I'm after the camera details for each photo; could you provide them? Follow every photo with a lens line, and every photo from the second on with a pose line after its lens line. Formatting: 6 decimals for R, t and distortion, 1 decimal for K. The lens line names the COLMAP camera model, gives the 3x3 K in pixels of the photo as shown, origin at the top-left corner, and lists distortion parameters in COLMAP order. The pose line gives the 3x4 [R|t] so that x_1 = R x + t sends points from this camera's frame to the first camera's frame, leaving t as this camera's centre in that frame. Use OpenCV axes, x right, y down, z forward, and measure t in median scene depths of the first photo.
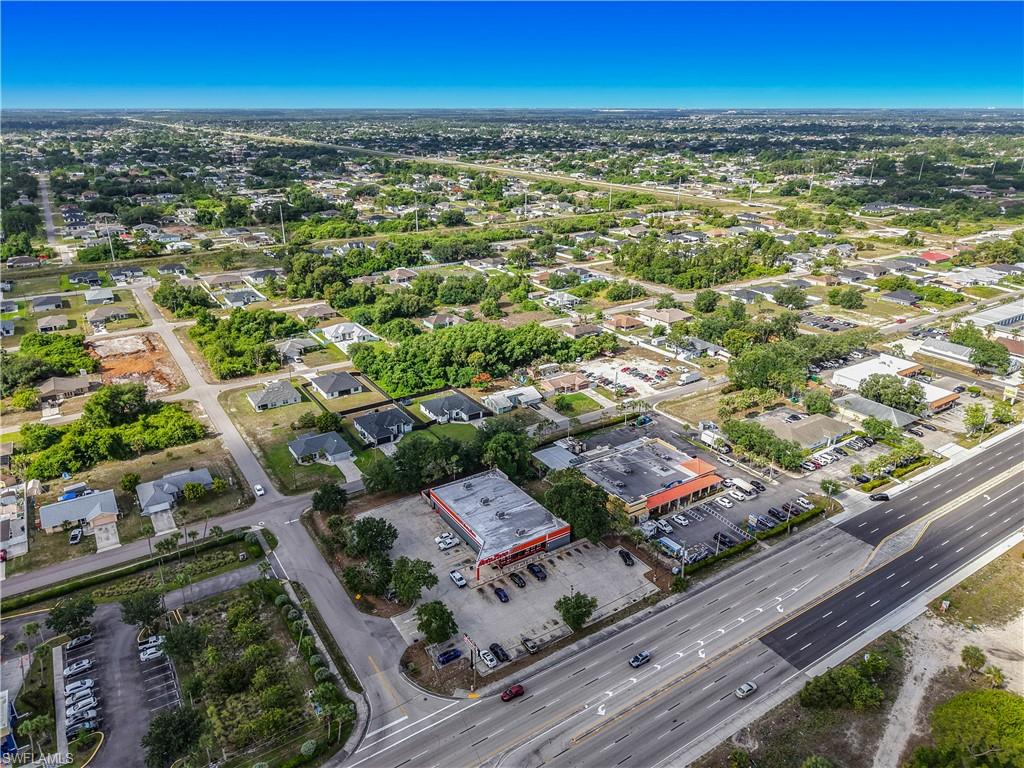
lens RADIAL K [[700.0, 0, 512.0], [0, 700.0, 384.0], [0, 0, 1]] dist [0.001250, -0.000179]
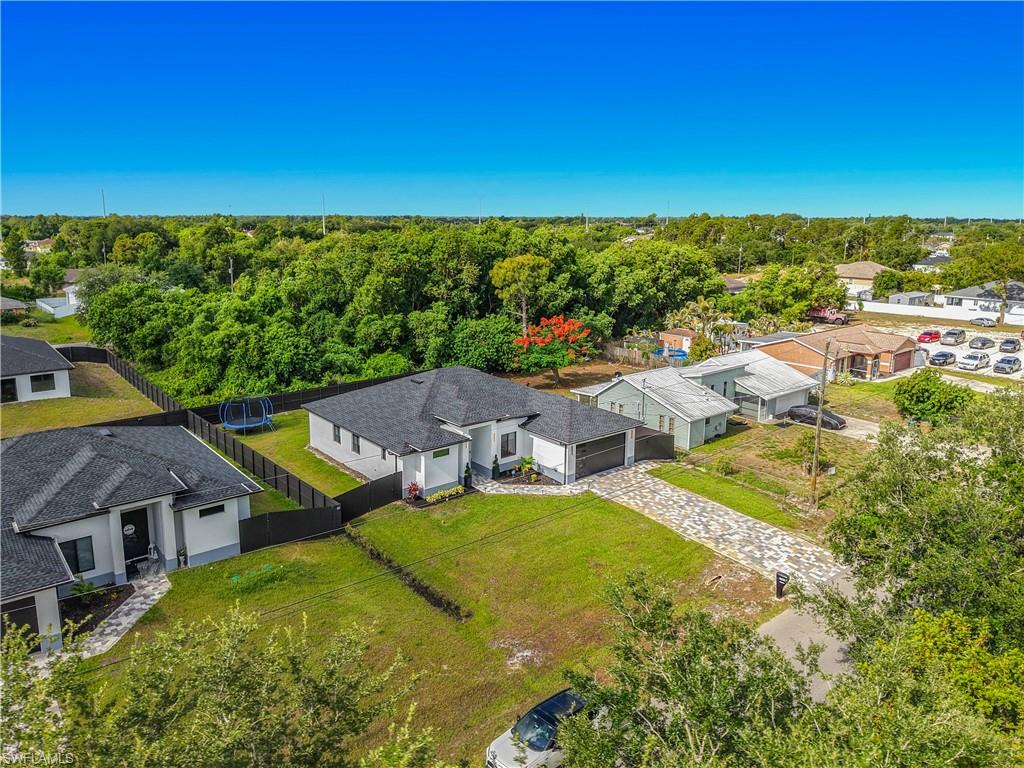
lens RADIAL K [[700.0, 0, 512.0], [0, 700.0, 384.0], [0, 0, 1]] dist [0.001250, -0.000179]
pose [[0.992509, -0.017511, 0.120908, -0.098049], [0.035095, 0.988827, -0.144877, 0.052918], [-0.117020, 0.148035, 0.982035, 0.804192]]
